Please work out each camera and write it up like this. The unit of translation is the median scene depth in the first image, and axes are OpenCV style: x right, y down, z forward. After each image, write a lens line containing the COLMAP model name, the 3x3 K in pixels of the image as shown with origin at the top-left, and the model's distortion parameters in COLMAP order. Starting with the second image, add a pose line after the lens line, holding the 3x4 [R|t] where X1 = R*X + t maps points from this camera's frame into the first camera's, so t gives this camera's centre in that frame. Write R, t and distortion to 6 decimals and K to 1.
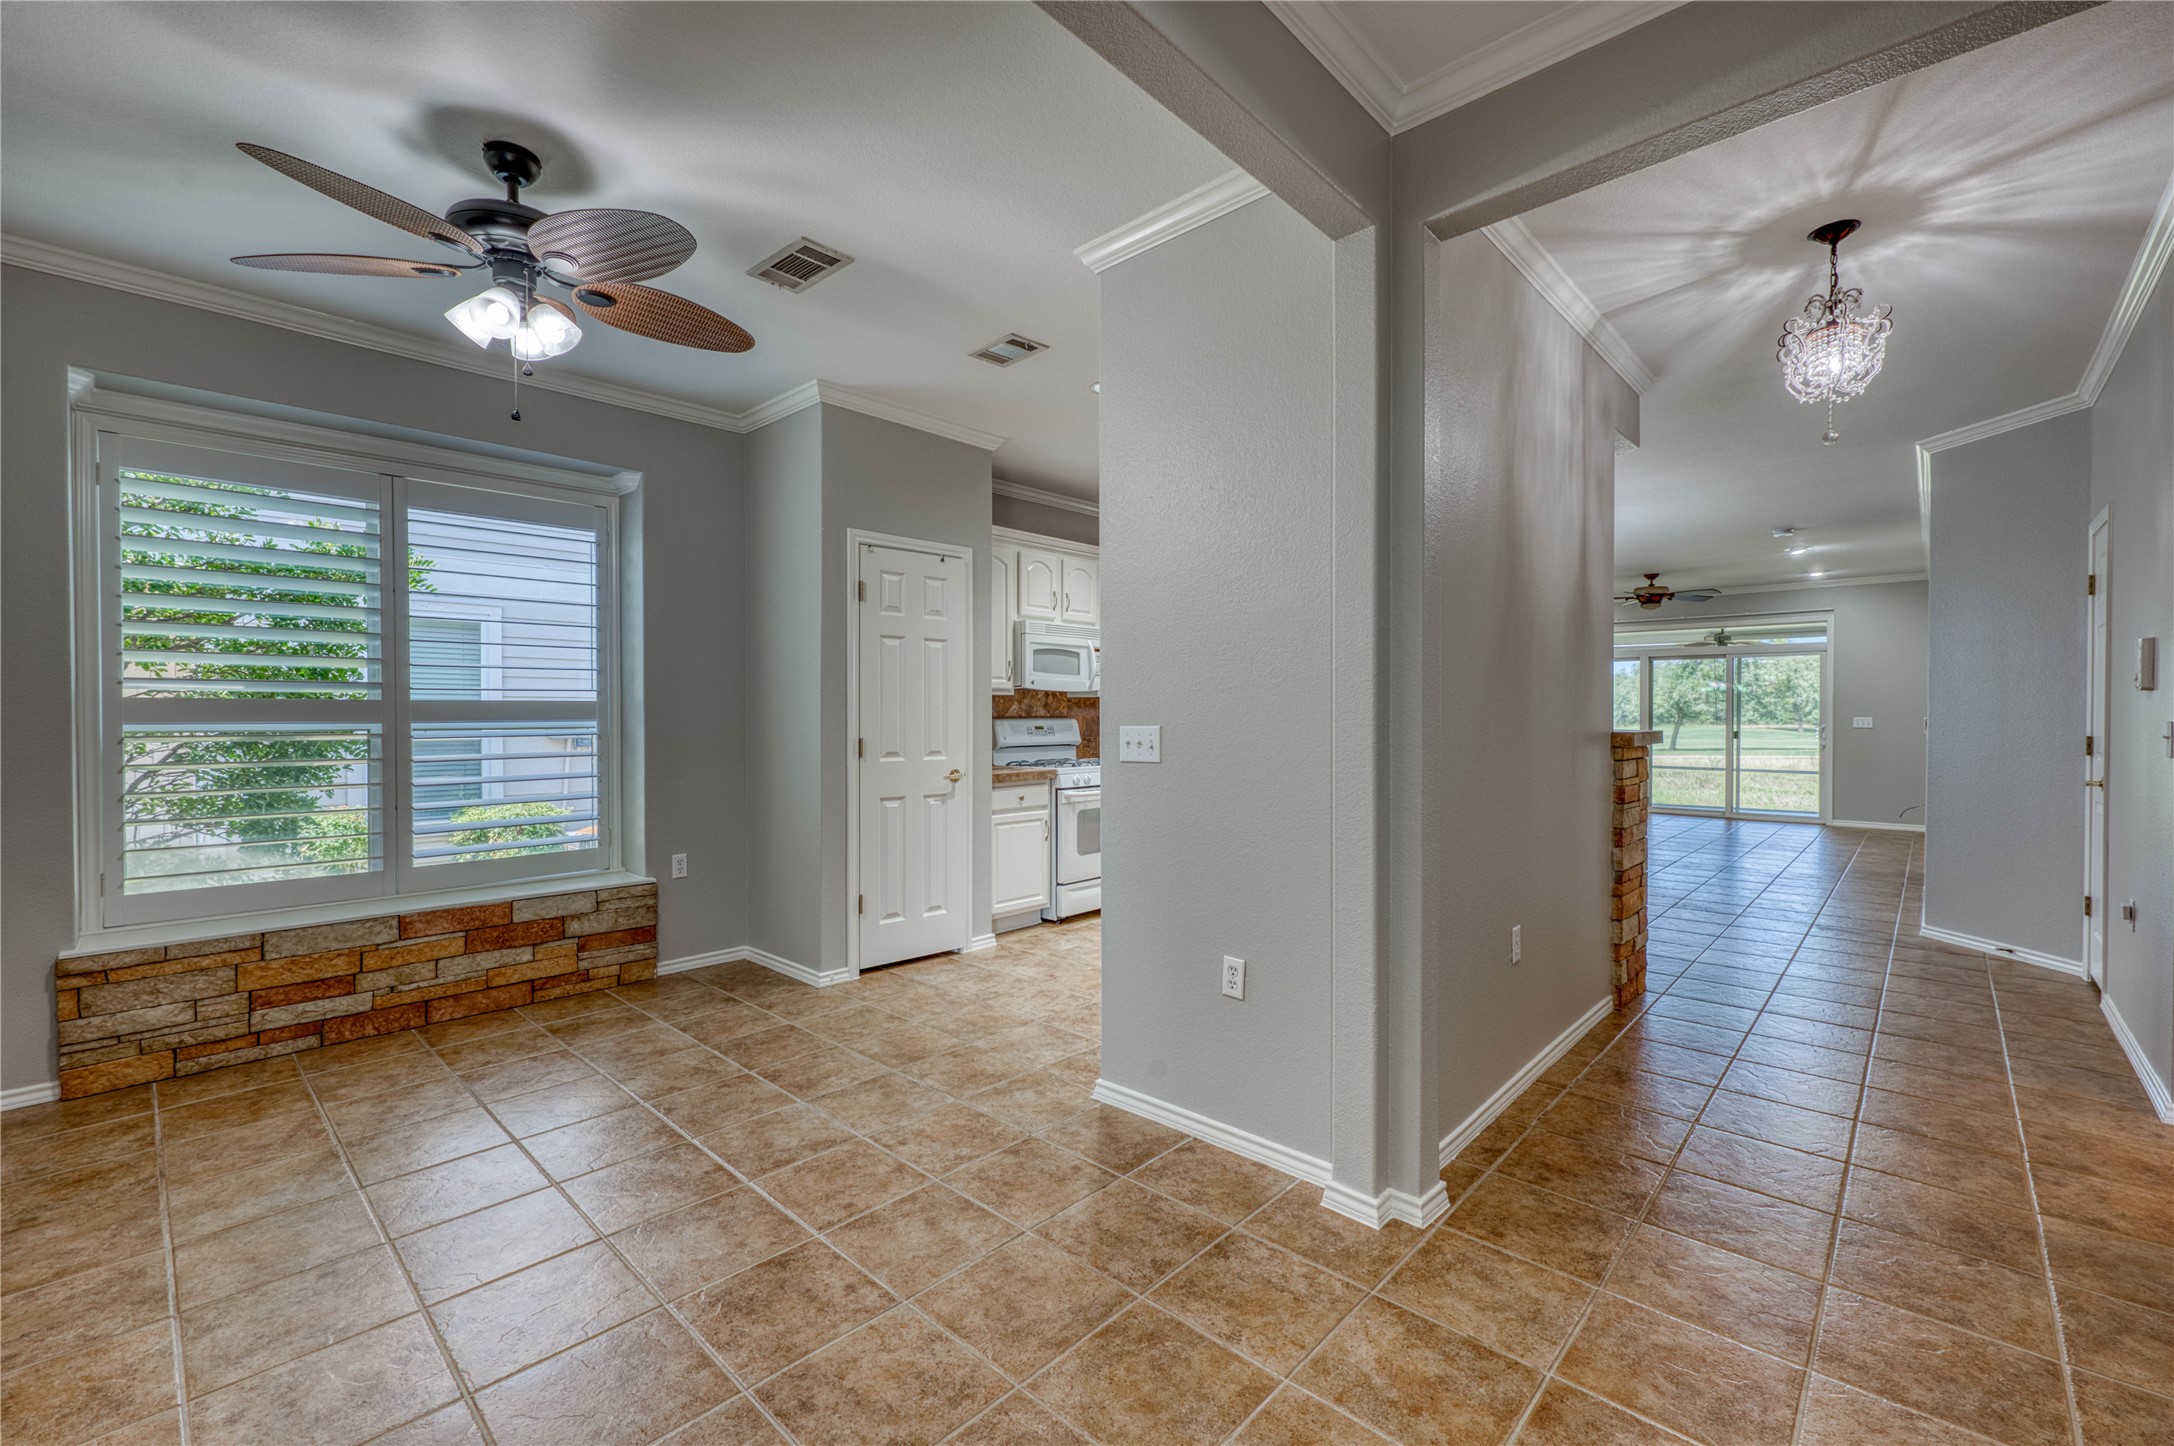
lens RADIAL K [[901.8, 0, 1074.7], [0, 901.8, 723.4], [0, 0, 1]] dist [-0.001037, -0.000039]
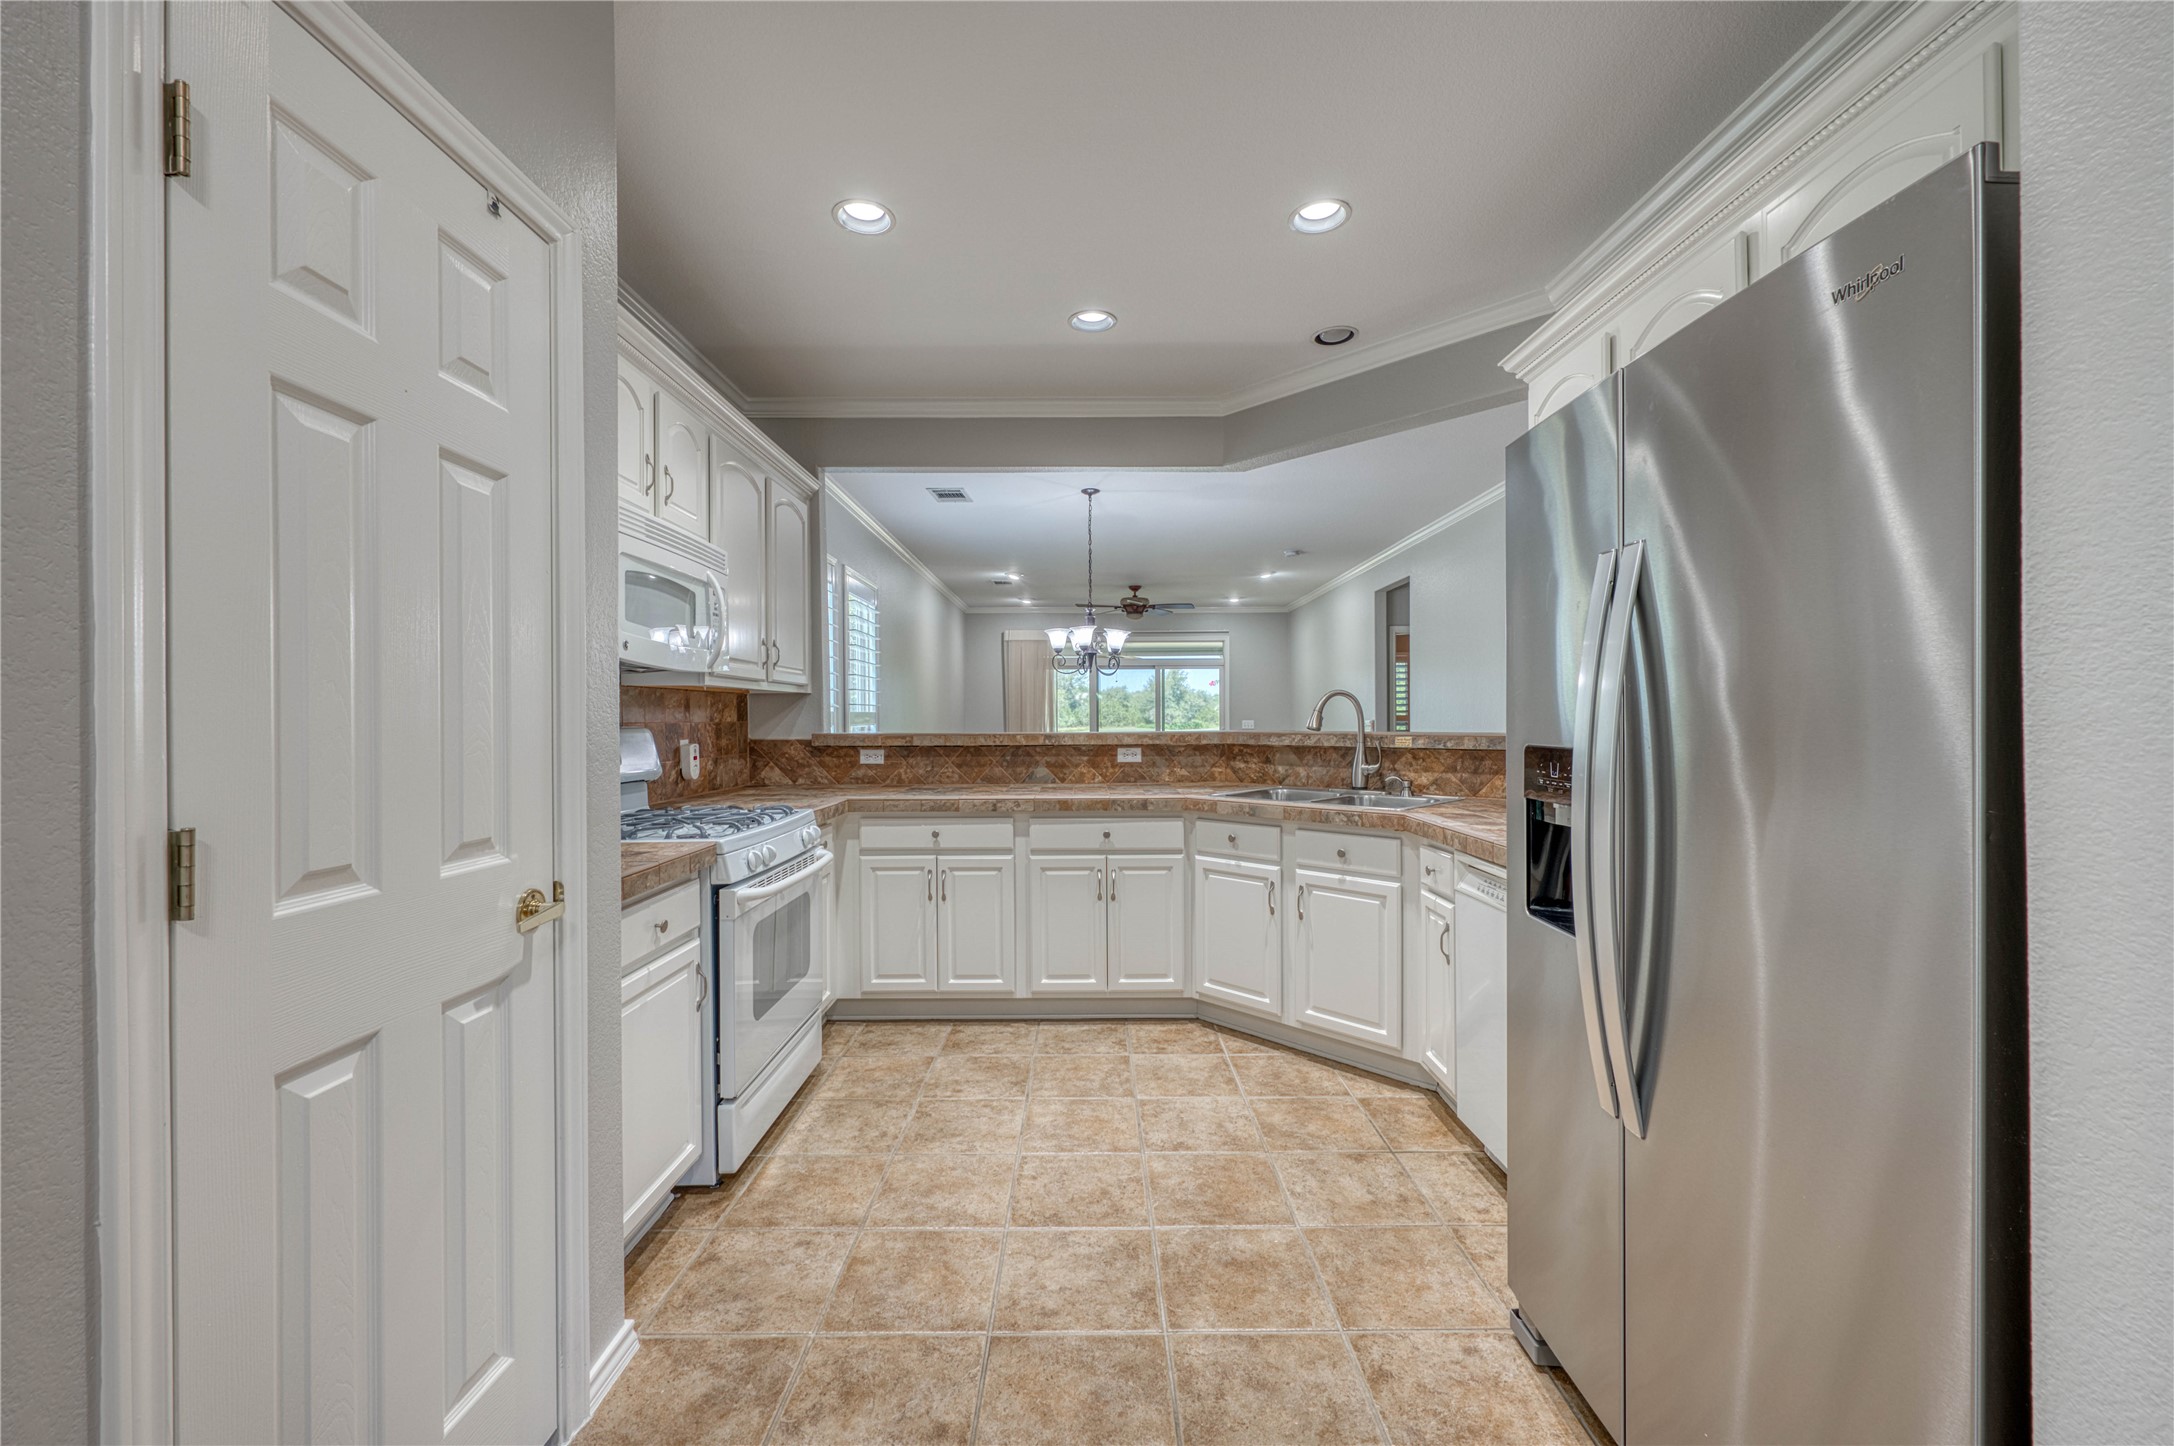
lens RADIAL K [[859.7, 0, 1091.1], [0, 859.7, 728.3], [0, 0, 1]] dist [-0.012431, 0.000615]
pose [[0.724902, -0.009939, 0.688780, -0.175816], [0.011009, 0.999935, 0.002844, -0.004227], [-0.688764, 0.005521, 0.724965, 0.573777]]
